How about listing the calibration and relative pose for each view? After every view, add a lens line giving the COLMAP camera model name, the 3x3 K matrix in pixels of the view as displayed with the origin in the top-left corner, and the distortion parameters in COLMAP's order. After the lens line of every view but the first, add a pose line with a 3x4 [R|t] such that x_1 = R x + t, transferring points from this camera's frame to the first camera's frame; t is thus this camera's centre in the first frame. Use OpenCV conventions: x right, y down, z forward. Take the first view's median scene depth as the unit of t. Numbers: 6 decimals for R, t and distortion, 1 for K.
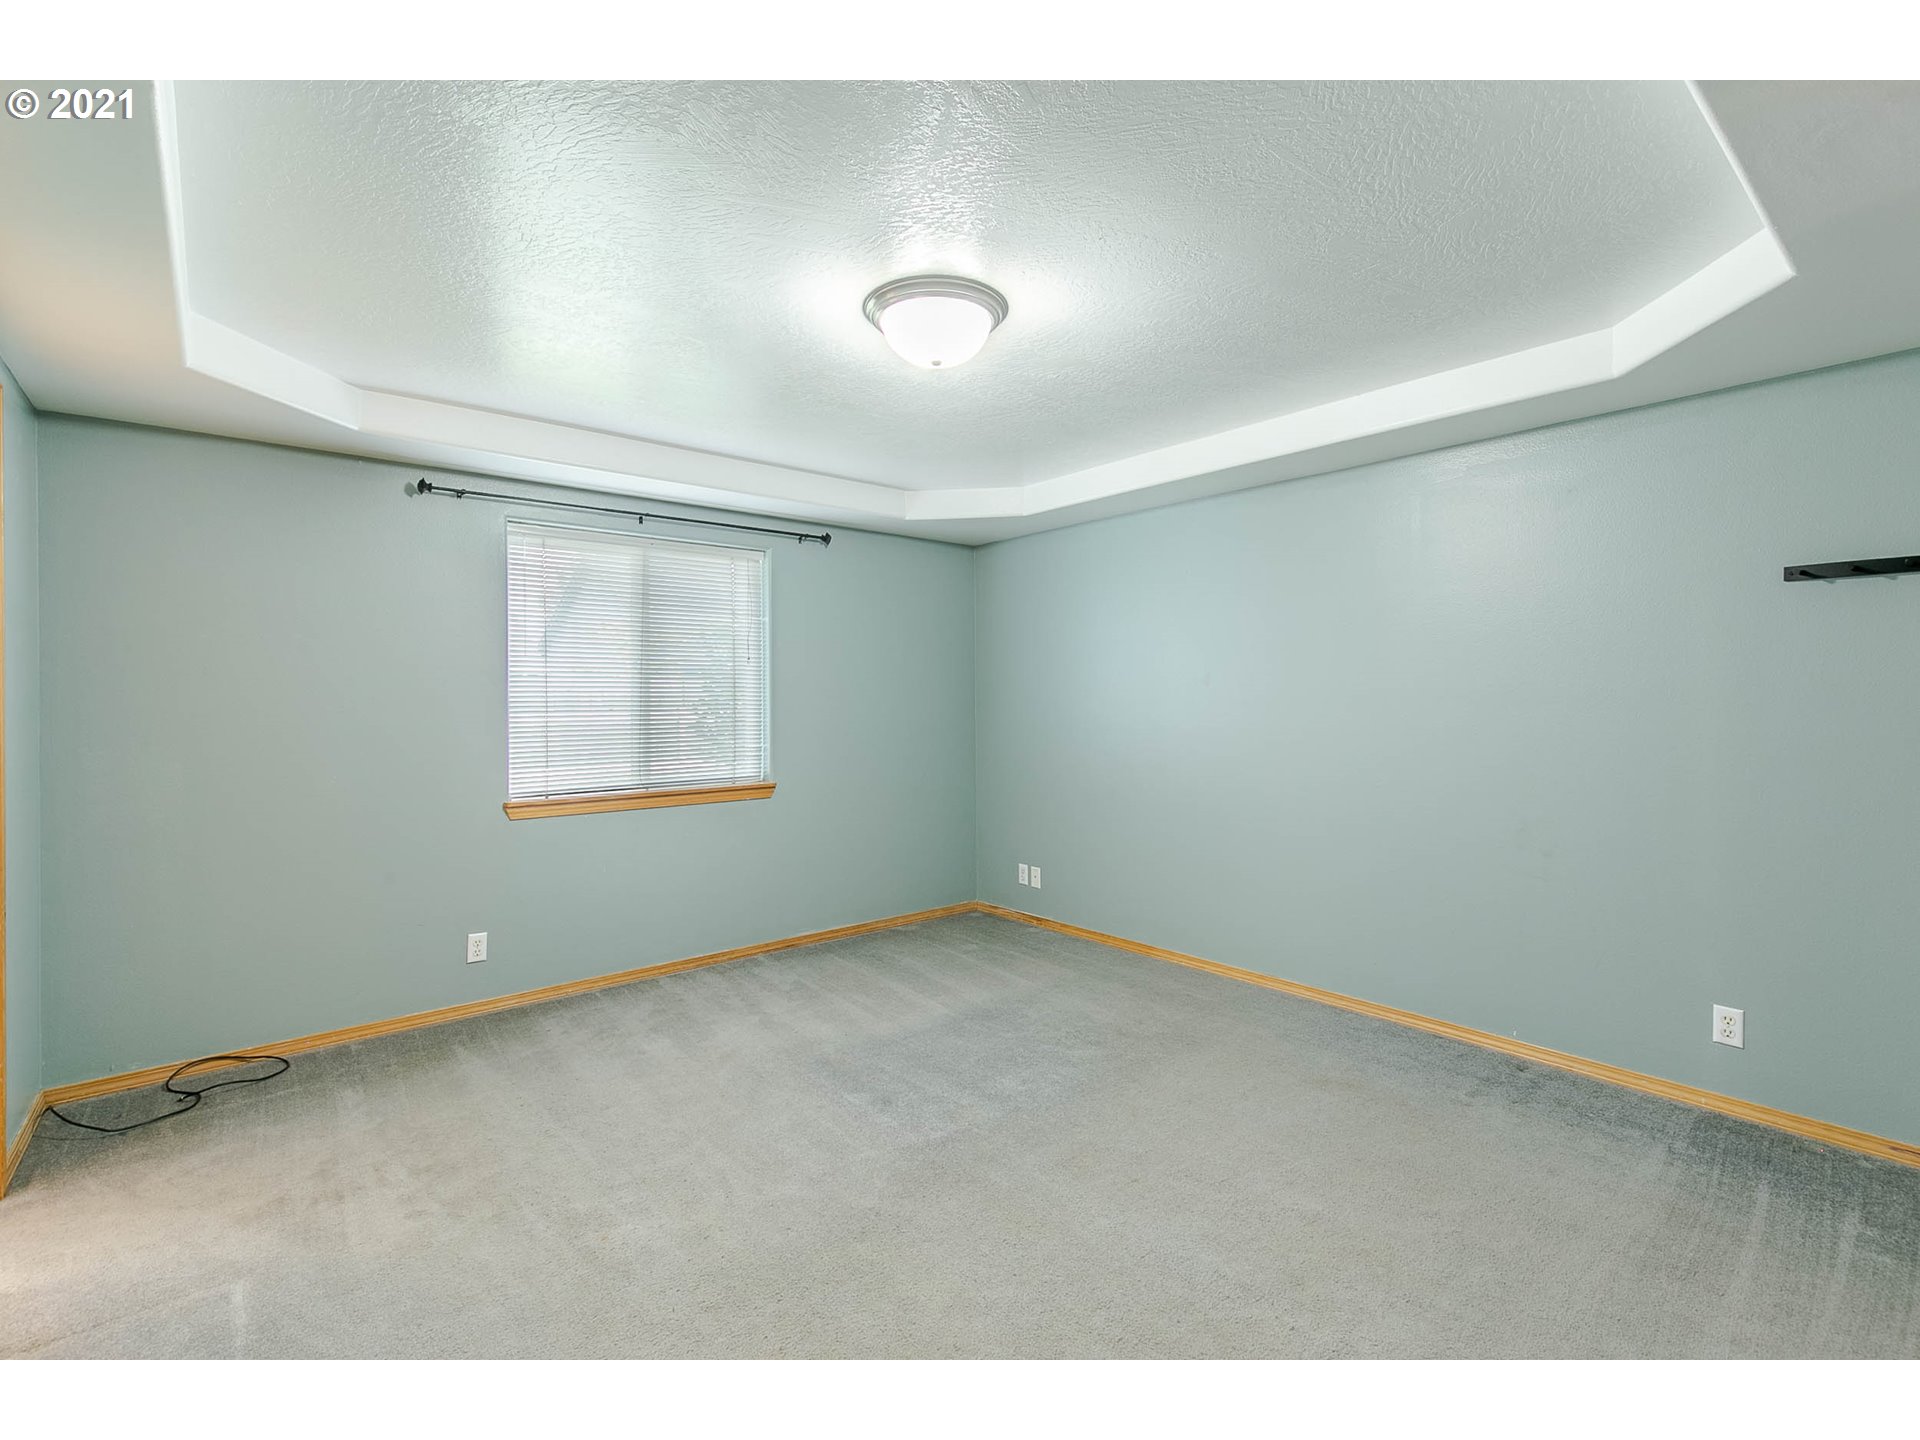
lens RADIAL K [[884.9, 0, 958.2], [0, 884.9, 679.5], [0, 0, 1]] dist [0.010159, -0.002627]
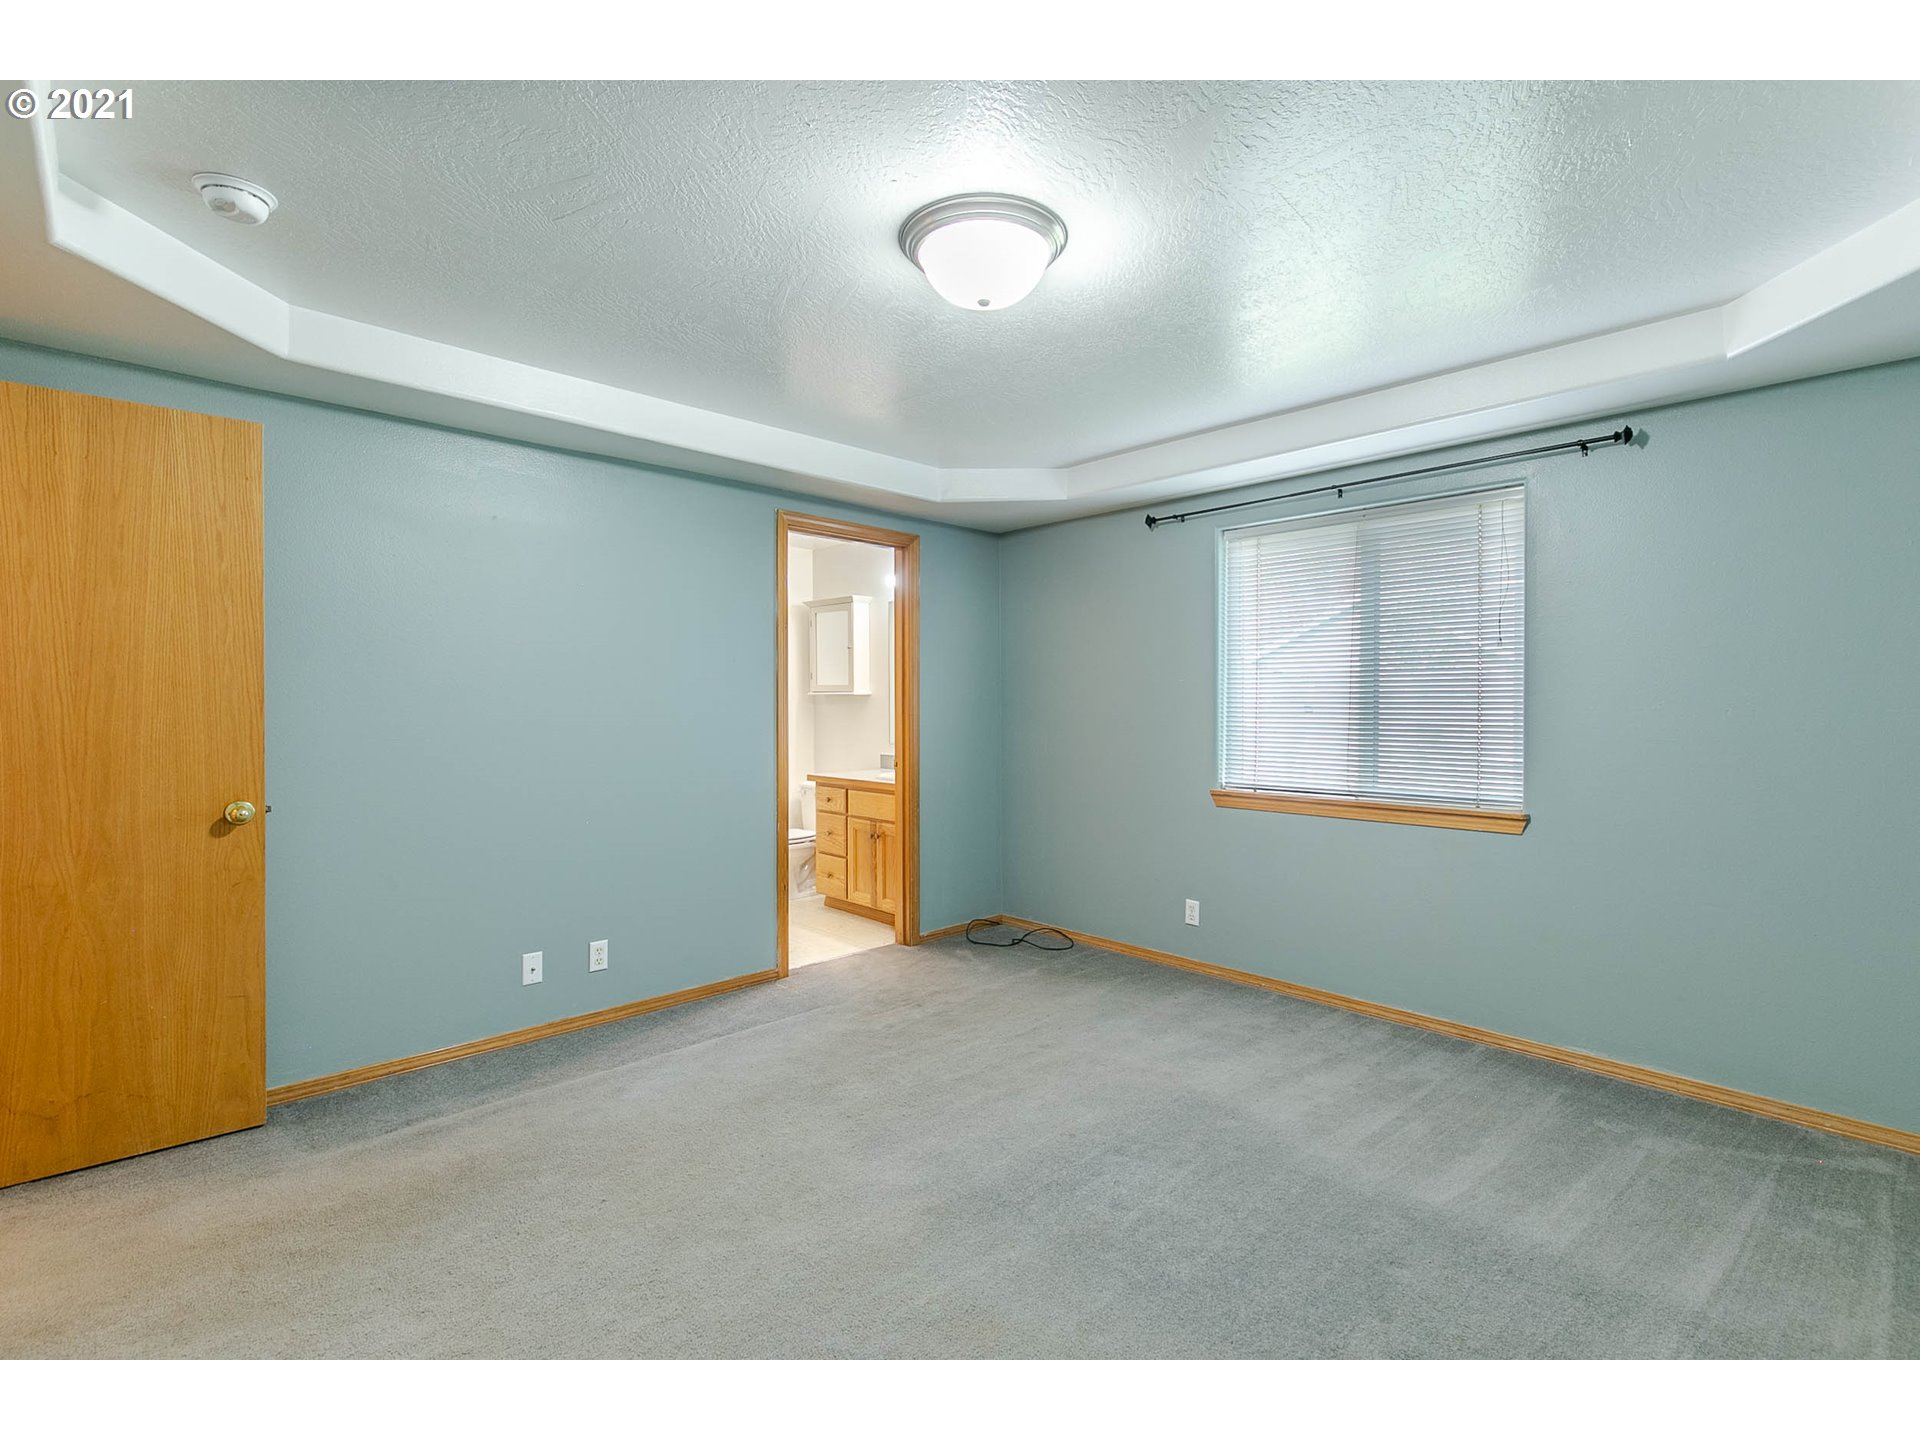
lens RADIAL K [[884.9, 0, 972.5], [0, 884.9, 711.5], [0, 0, 1]] dist [0.010159, -0.002627]
pose [[0.067561, 0.008621, -0.997678, 0.547000], [0.014374, 0.999850, 0.009613, 0.026595], [0.997612, -0.014990, 0.067427, 0.616055]]
